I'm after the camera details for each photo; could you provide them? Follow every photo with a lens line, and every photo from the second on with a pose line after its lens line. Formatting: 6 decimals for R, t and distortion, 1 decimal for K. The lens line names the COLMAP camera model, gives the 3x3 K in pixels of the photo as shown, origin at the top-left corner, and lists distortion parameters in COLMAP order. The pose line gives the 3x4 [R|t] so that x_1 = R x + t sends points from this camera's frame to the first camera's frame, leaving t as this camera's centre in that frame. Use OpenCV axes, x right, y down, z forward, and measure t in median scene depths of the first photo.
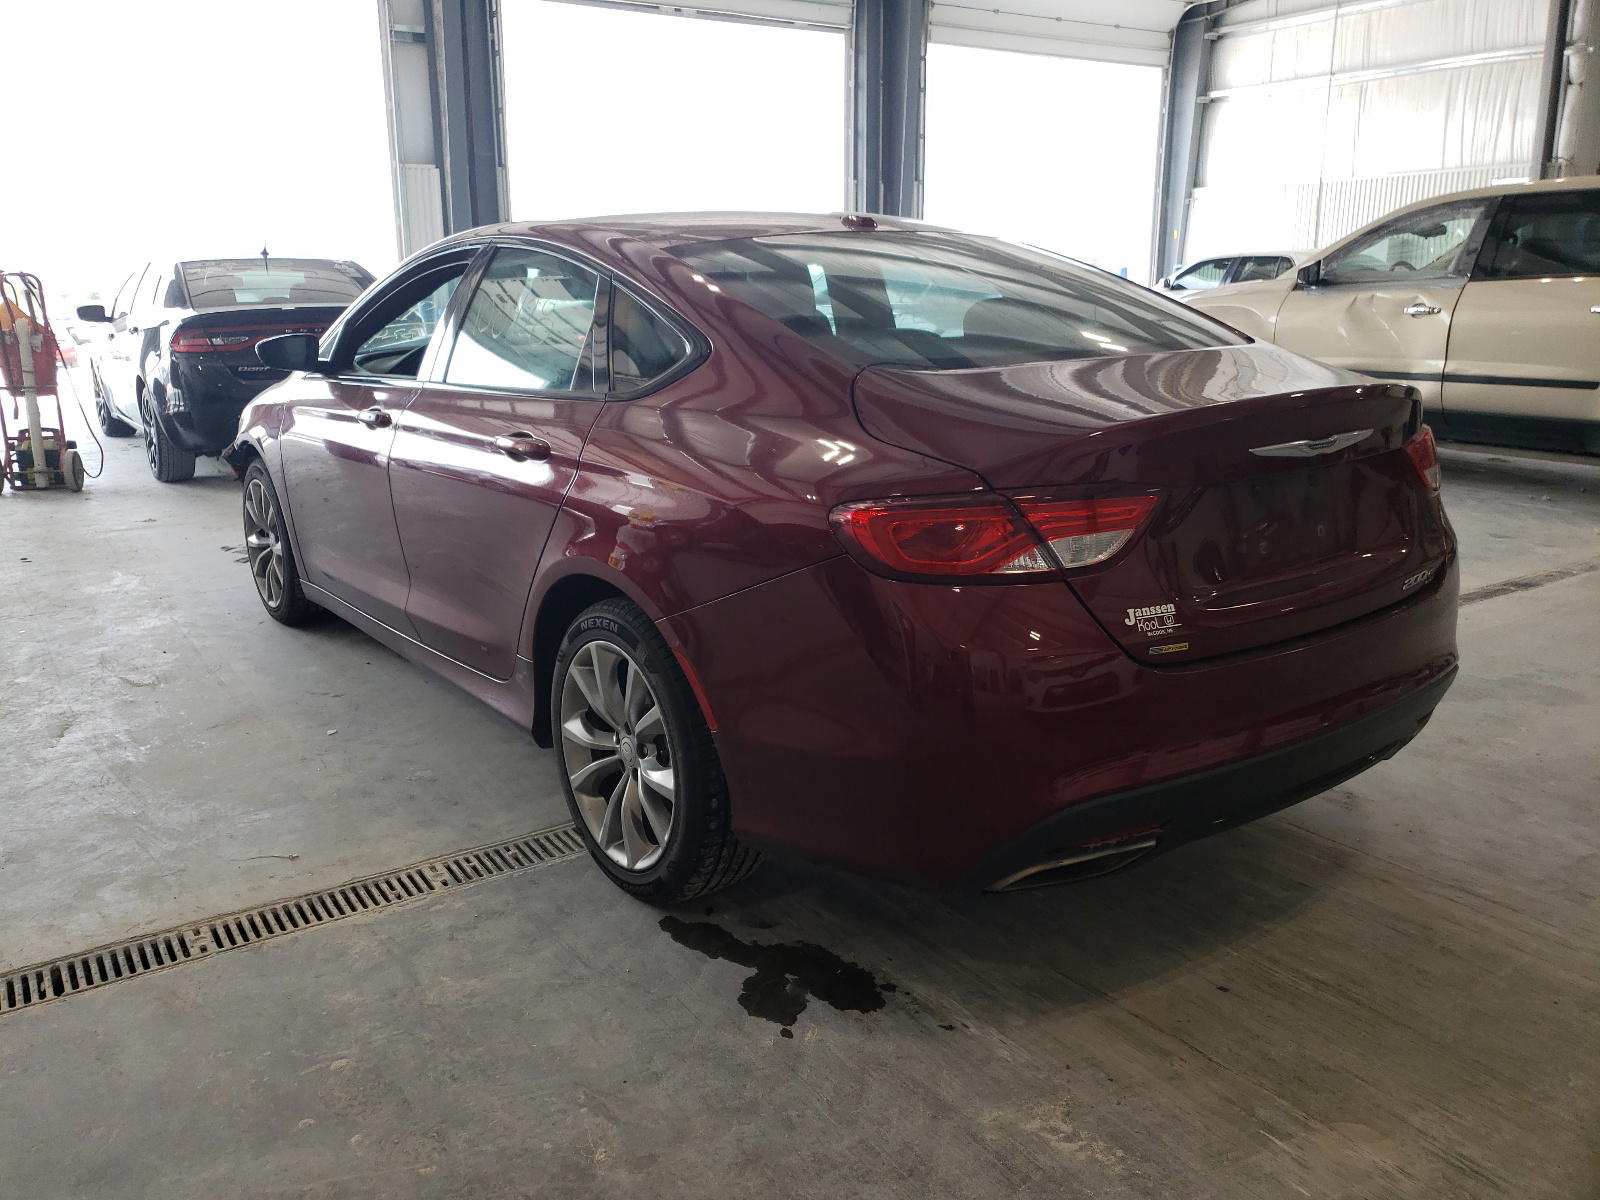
lens RADIAL K [[1222.4, 0, 776.8], [0, 1222.4, 604.3], [0, 0, 1]] dist [0.038117, -0.029289]
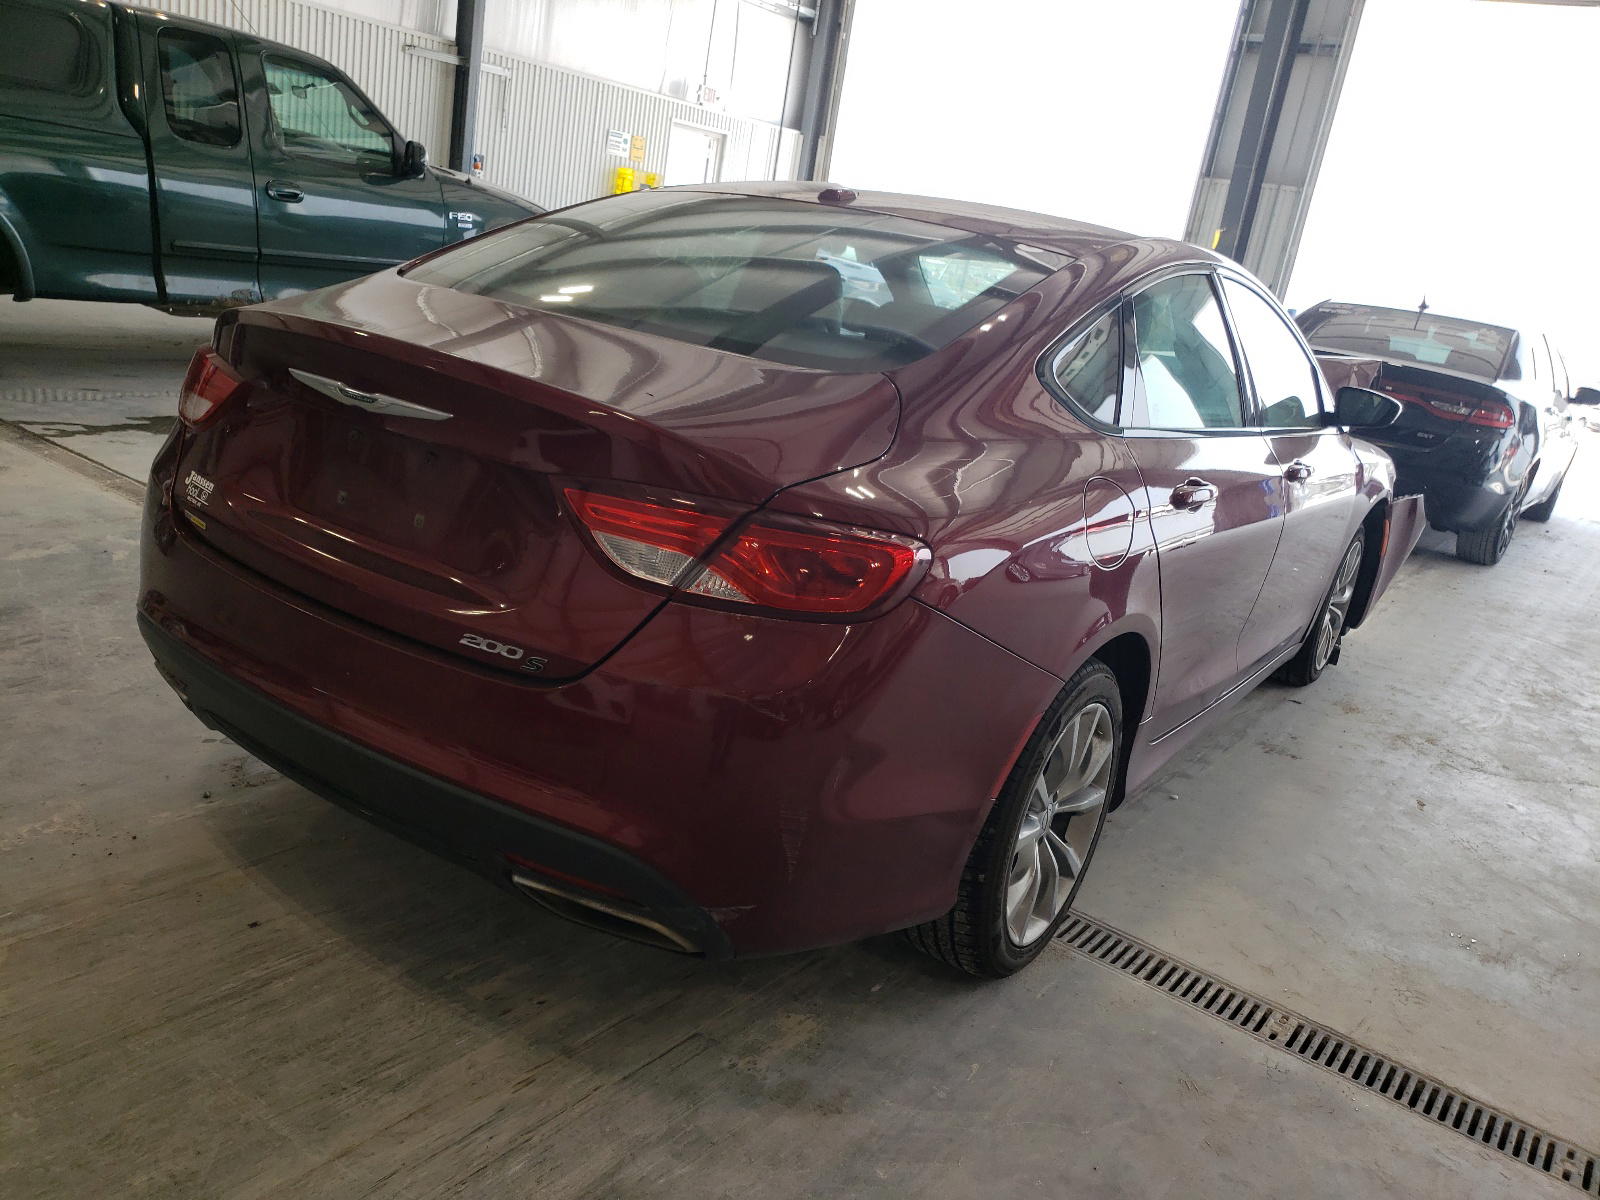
lens RADIAL K [[1364.6, 0, 800.0], [0, 1364.6, 600.0], [0, 0, 1]] dist [0.054071, -0.000661]
pose [[0.300830, 0.292105, -0.907842, 1.155662], [-0.390171, 0.906321, 0.162325, -0.205582], [0.870212, 0.305381, 0.386619, 0.743487]]
